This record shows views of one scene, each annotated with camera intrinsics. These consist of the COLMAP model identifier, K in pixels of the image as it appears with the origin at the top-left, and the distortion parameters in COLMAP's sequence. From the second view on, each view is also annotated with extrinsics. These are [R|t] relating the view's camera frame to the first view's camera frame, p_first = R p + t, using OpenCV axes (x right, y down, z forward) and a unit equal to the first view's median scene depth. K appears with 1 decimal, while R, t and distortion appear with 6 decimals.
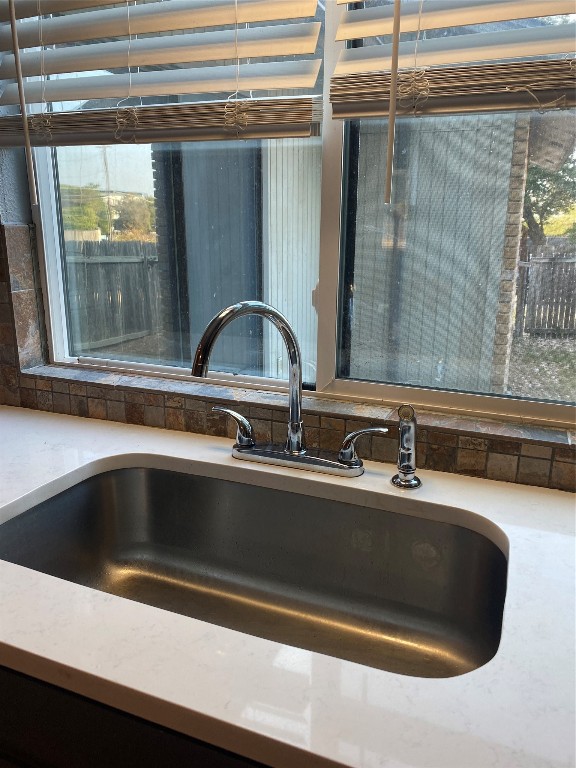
lens RADIAL K [[604.5, 0, 288.0], [0, 604.5, 384.0], [0, 0, 1]] dist [0.002557, -0.001235]
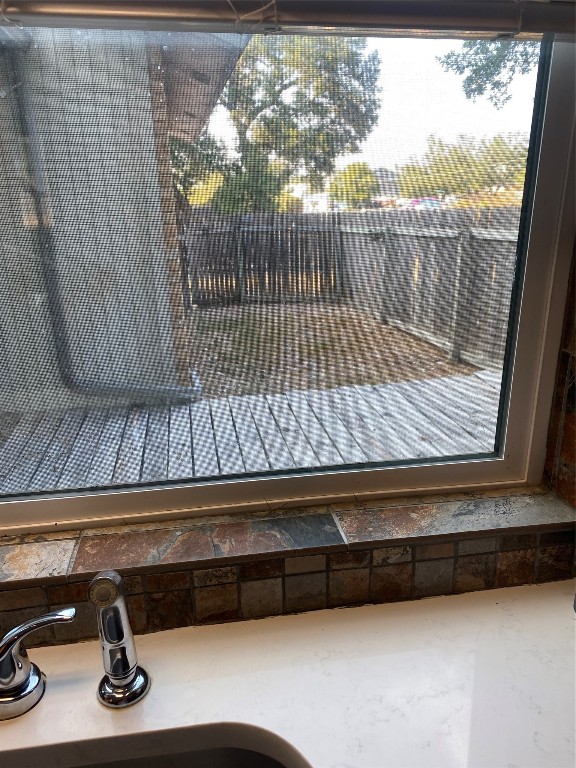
lens RADIAL K [[604.5, 0, 288.0], [0, 604.5, 384.0], [0, 0, 1]] dist [0.002557, -0.001235]
pose [[0.853579, -0.181845, 0.488196, 0.095348], [0.160651, 0.983311, 0.085381, -0.141723], [-0.495574, 0.005550, 0.868548, 0.401144]]
